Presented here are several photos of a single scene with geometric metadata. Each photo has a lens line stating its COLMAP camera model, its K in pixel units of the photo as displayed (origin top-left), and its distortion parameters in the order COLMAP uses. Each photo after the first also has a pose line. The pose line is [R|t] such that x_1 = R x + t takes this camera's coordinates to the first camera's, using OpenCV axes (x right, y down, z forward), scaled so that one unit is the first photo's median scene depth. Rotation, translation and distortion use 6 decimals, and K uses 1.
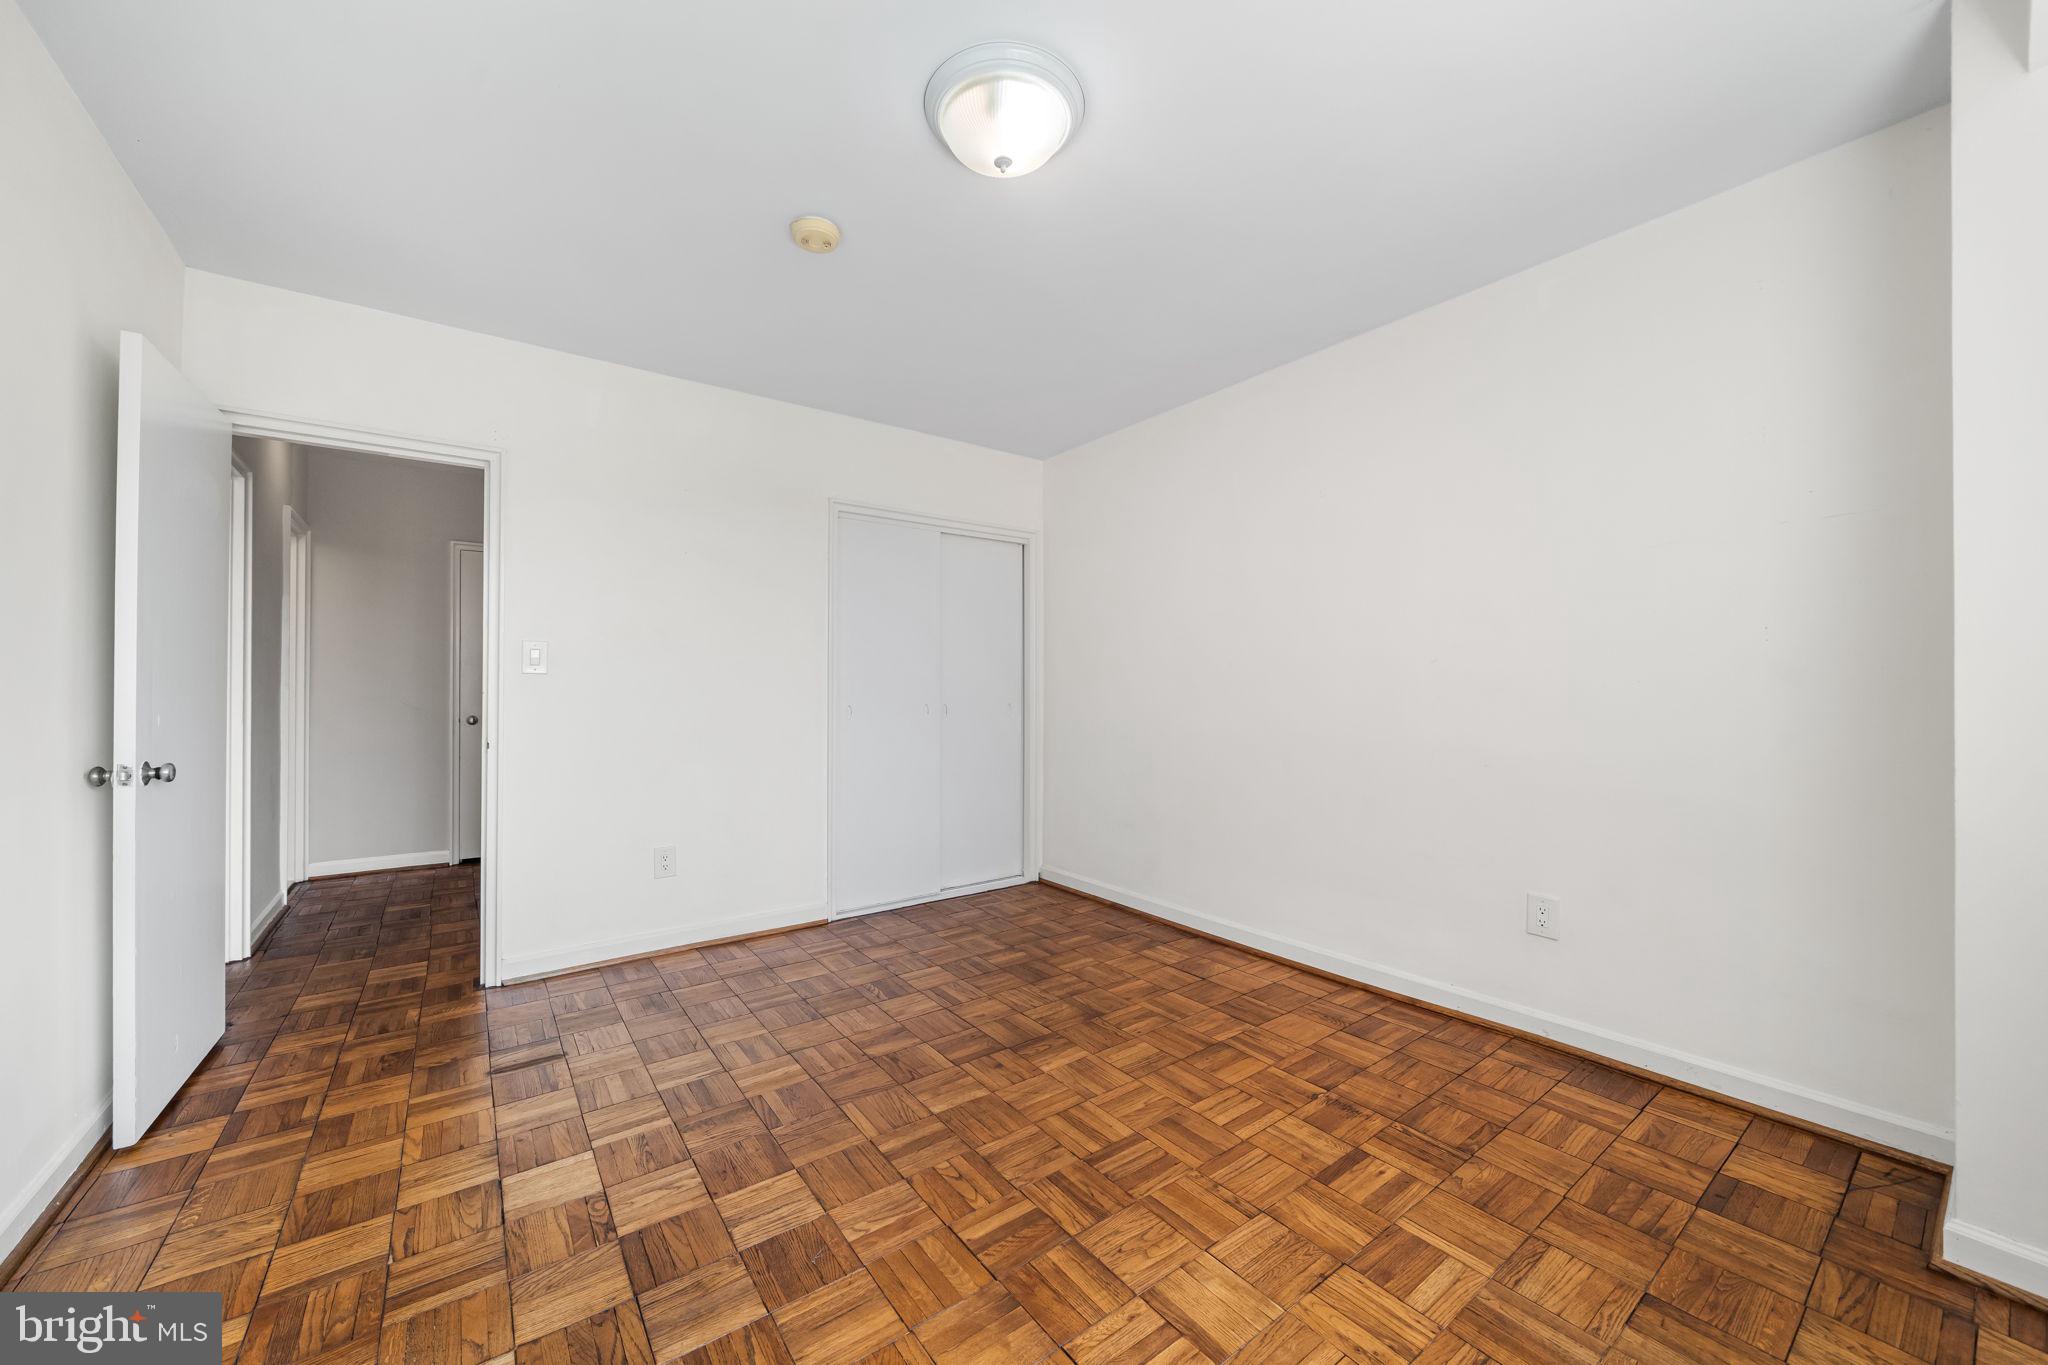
lens RADIAL K [[791.2, 0, 985.1], [0, 791.2, 677.2], [0, 0, 1]] dist [-0.003134, -0.000345]
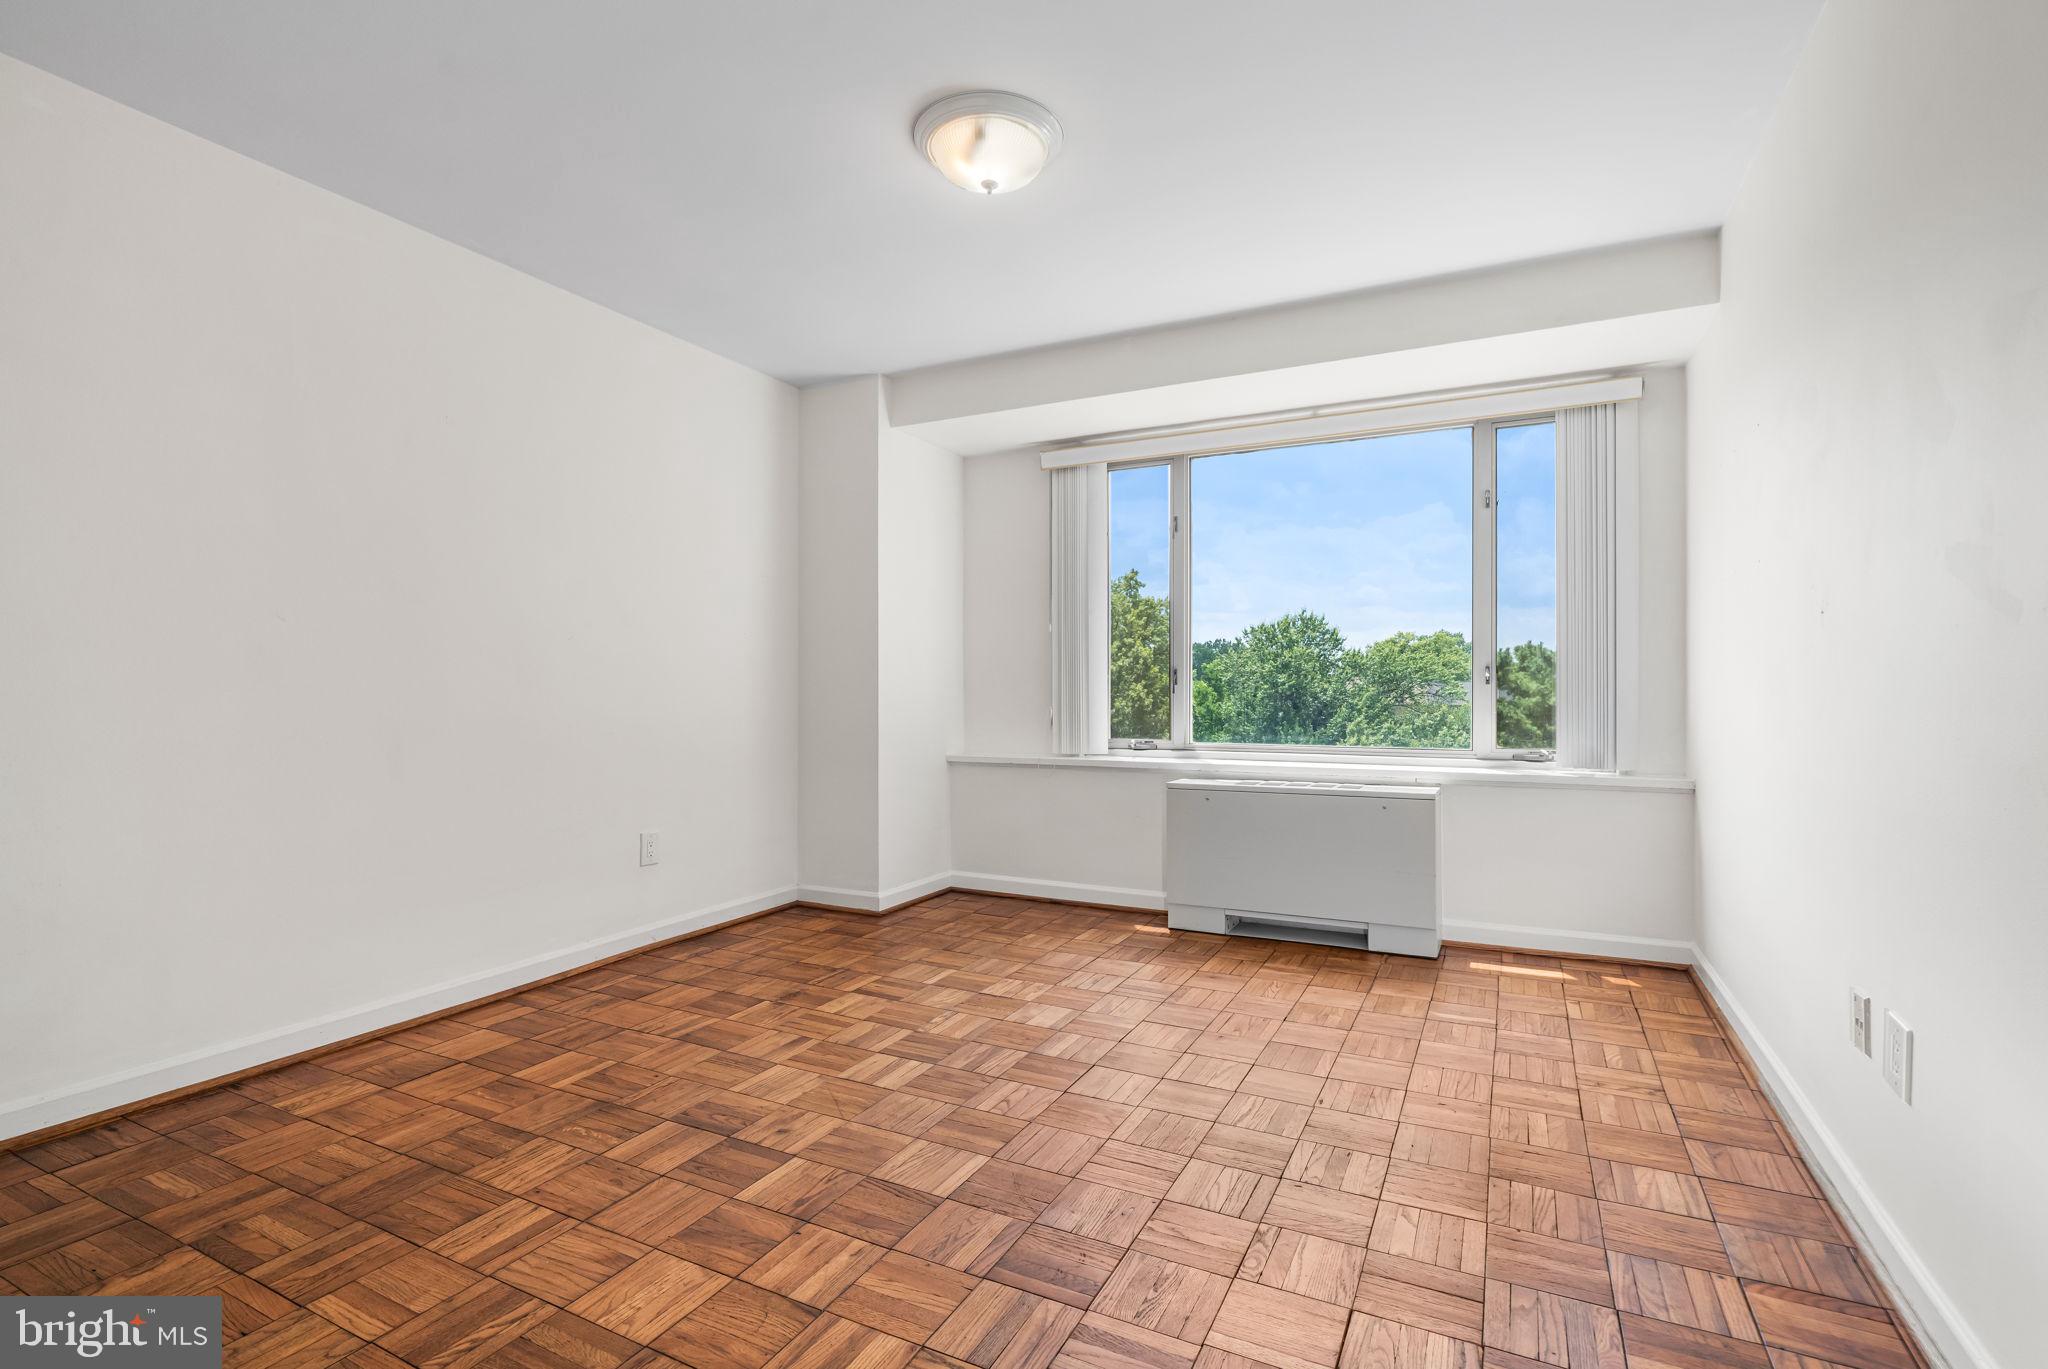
lens RADIAL K [[895.2, 0, 1019.7], [0, 895.2, 693.1], [0, 0, 1]] dist [-0.001751, 0.000087]
pose [[-0.460841, -0.002713, 0.887479, -0.827063], [-0.010645, 0.999940, -0.002471, 0.051750], [-0.887419, -0.010586, -0.460842, 1.133120]]
